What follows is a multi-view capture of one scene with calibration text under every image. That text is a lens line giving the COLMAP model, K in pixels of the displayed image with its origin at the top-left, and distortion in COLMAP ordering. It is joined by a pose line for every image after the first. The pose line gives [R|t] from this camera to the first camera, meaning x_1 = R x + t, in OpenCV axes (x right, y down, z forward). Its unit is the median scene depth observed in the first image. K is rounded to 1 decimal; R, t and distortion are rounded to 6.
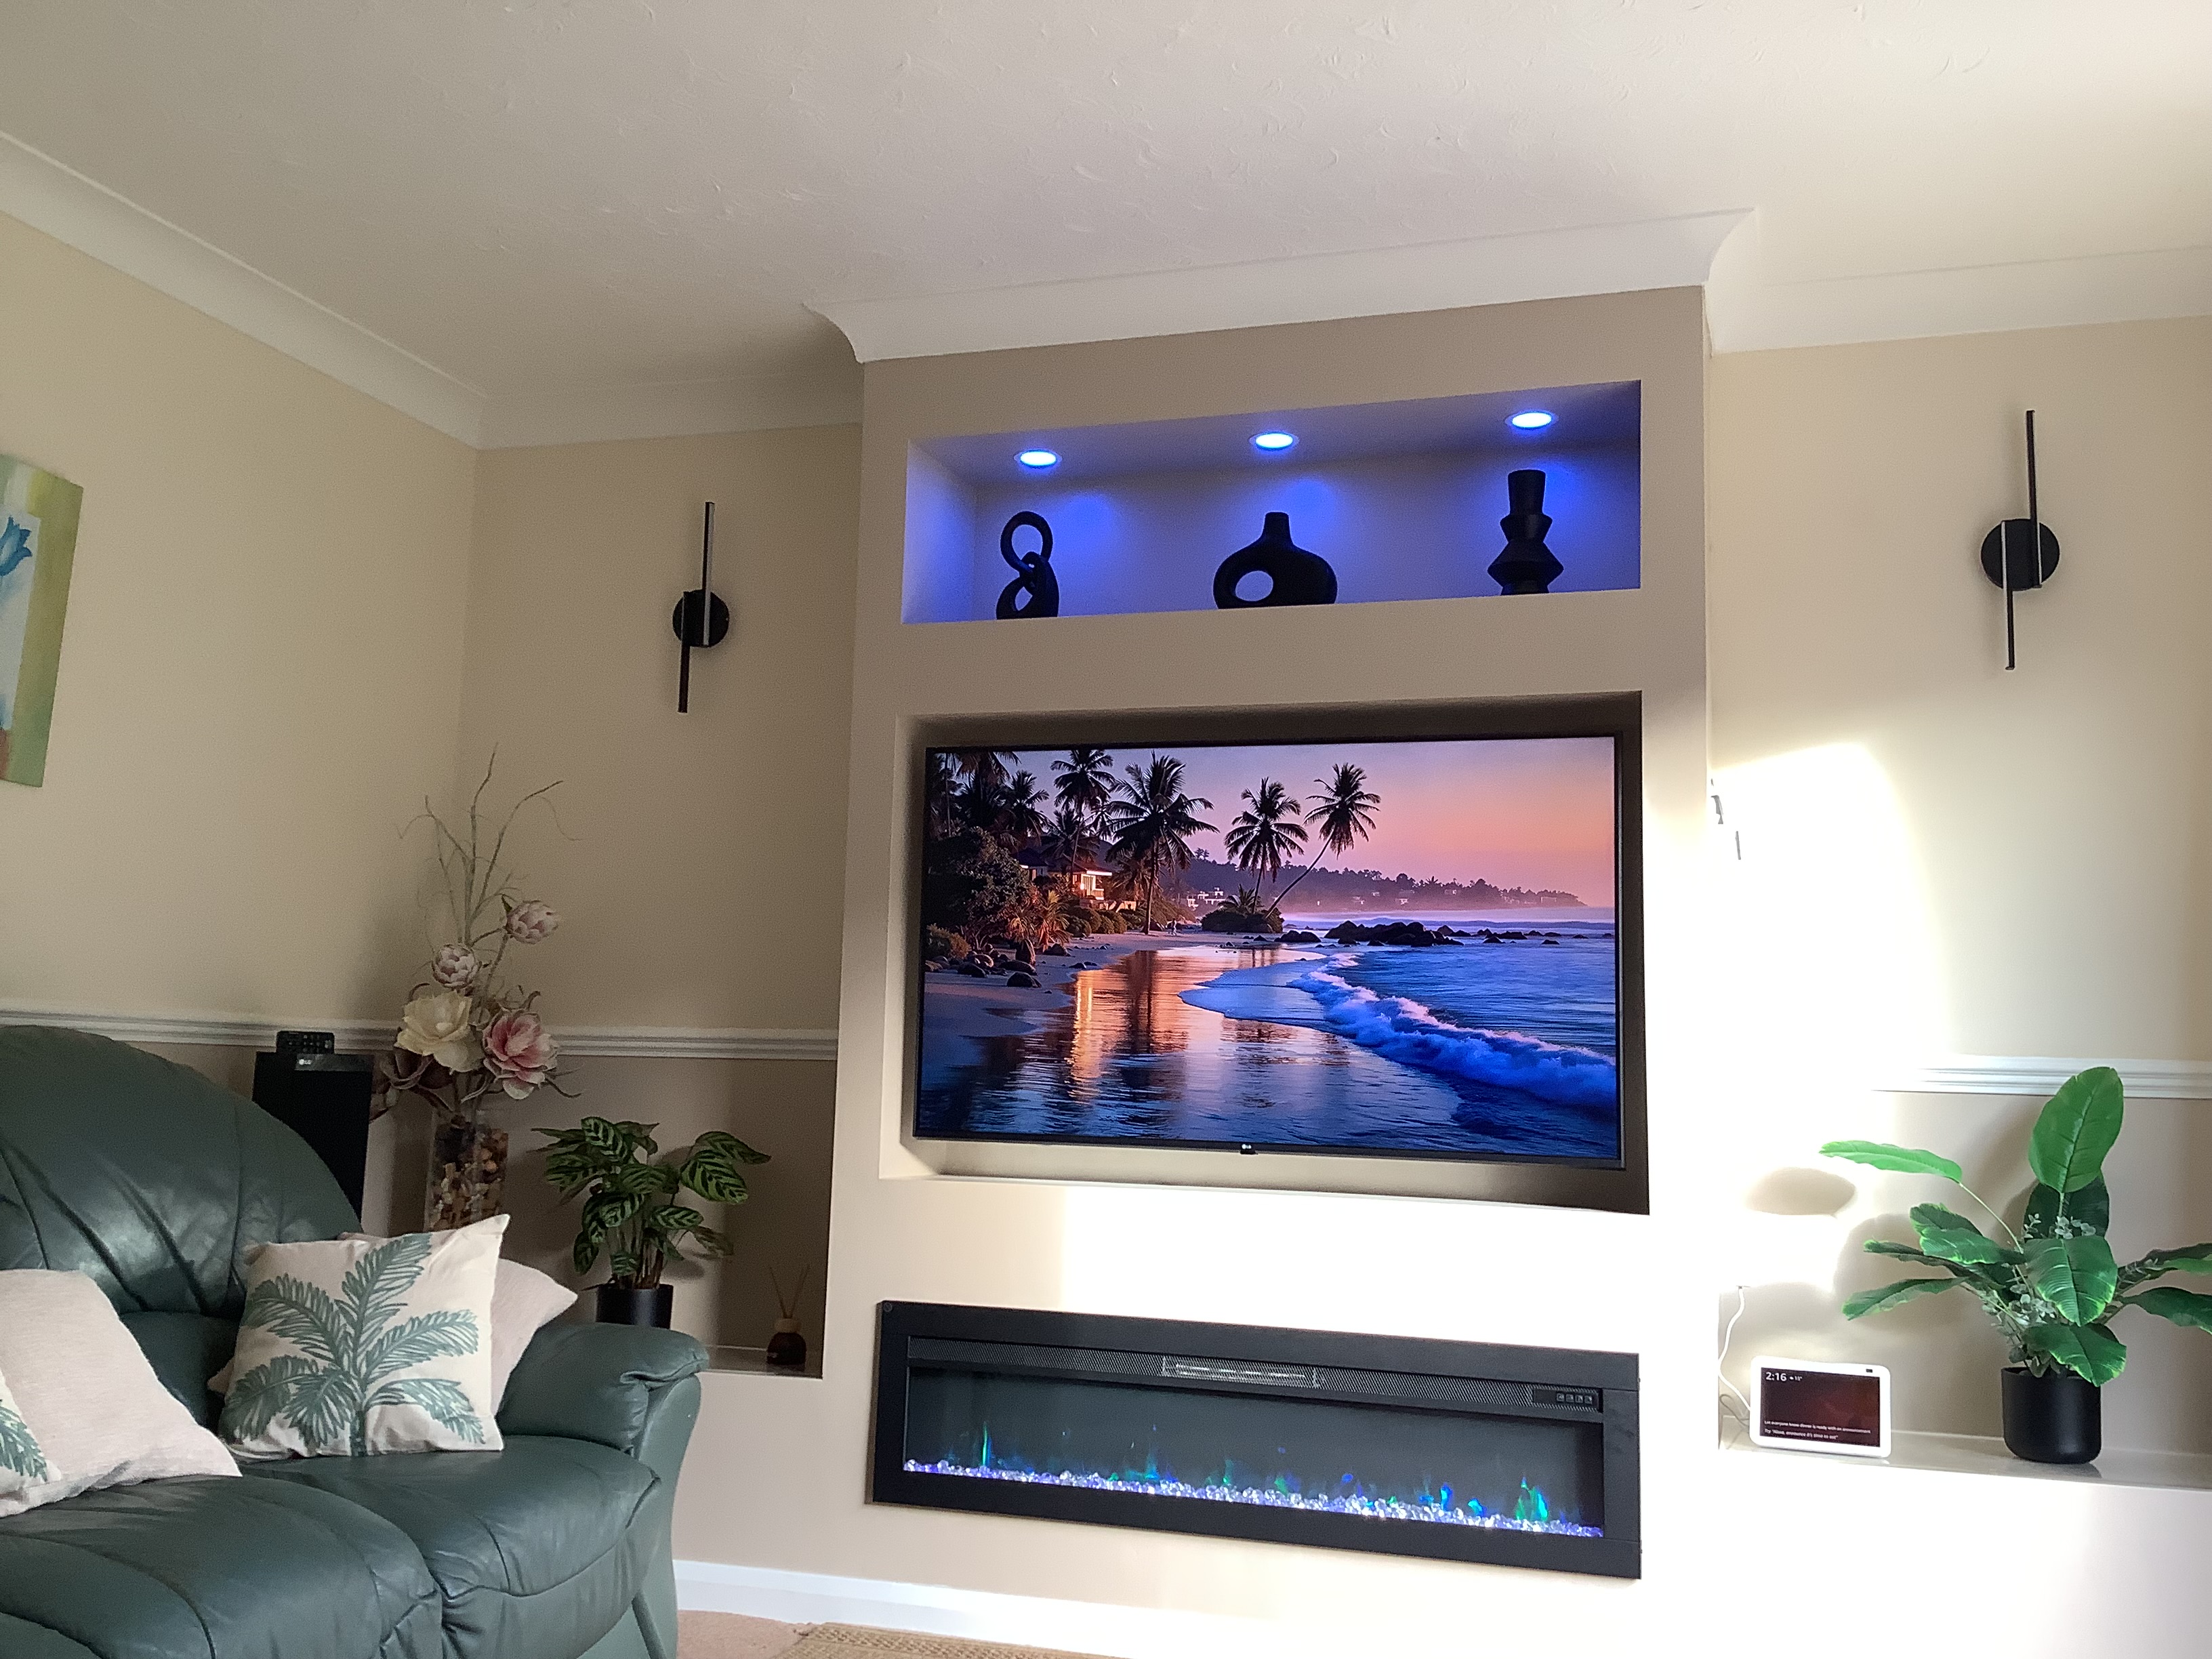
lens RADIAL K [[1960.6, 0, 1104.9], [0, 1960.6, 816.8], [0, 0, 1]] dist [0.045927, -0.024729]
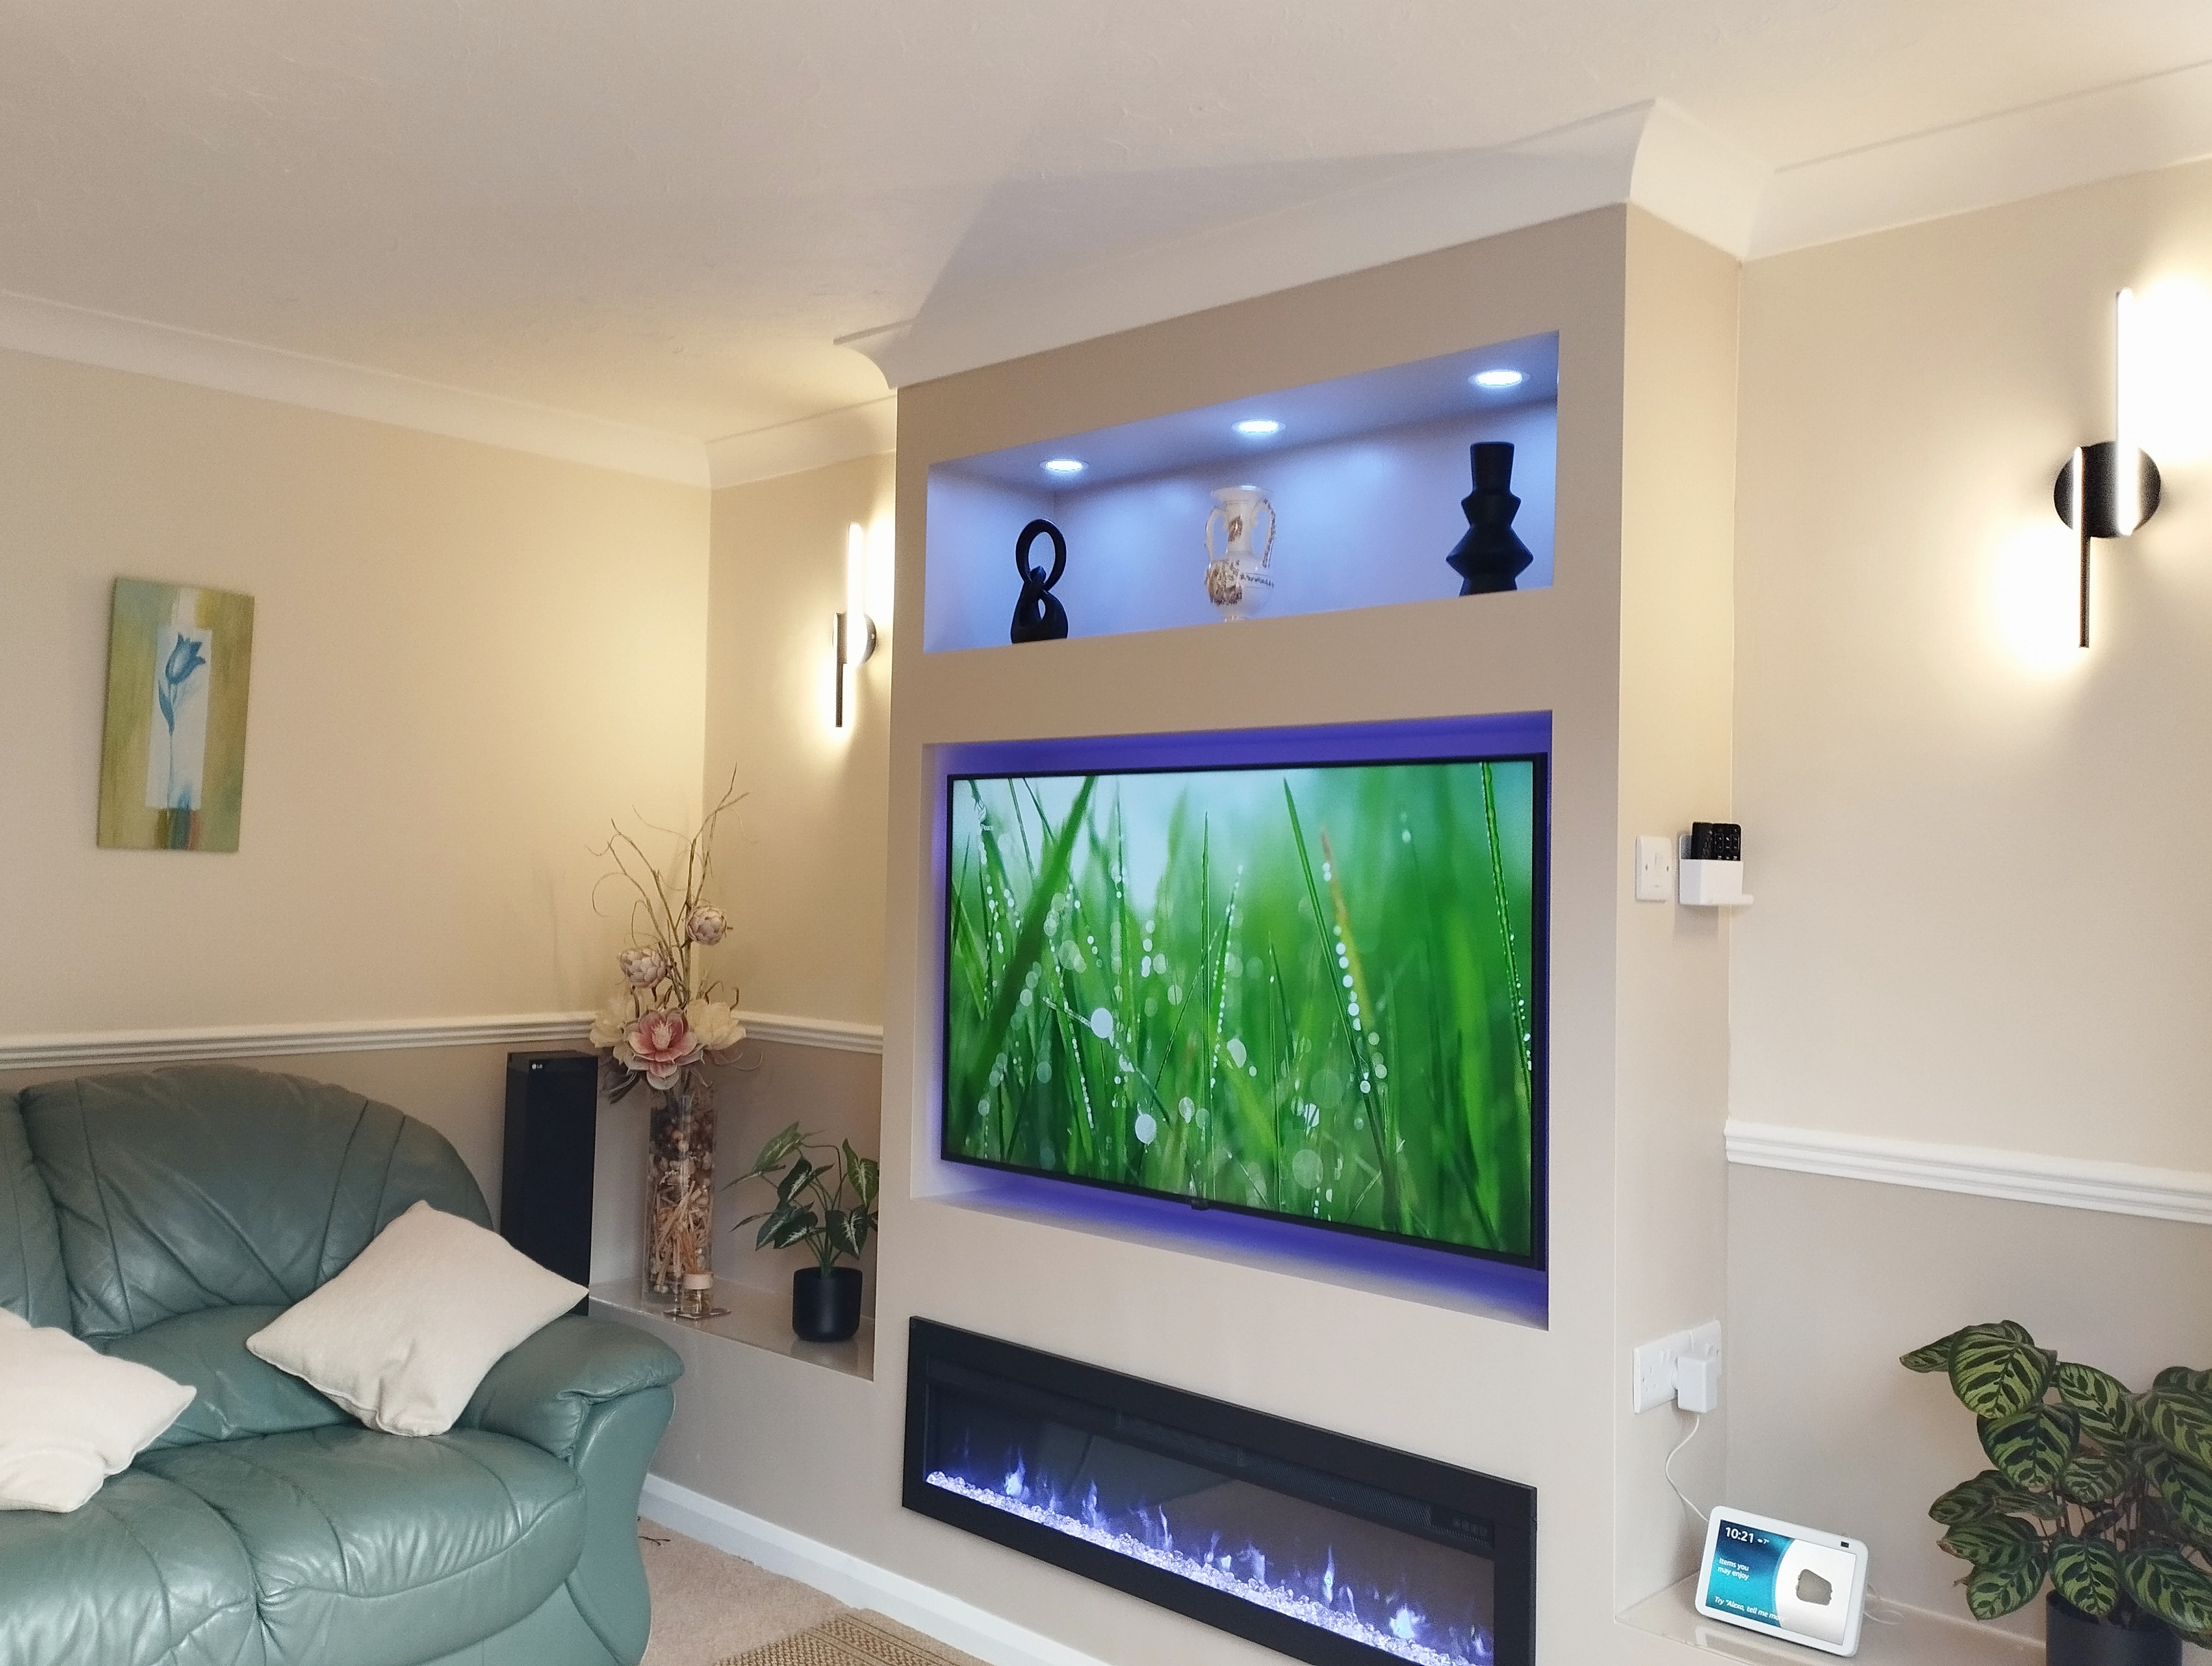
lens RADIAL K [[1858.4, 0, 1102.6], [0, 1858.4, 831.9], [0, 0, 1]] dist [0.043280, -0.005539]
pose [[0.896240, -0.017345, -0.443229, 0.450386], [0.053560, 0.996156, 0.069318, -0.077216], [0.440323, -0.085865, 0.893724, 0.201679]]
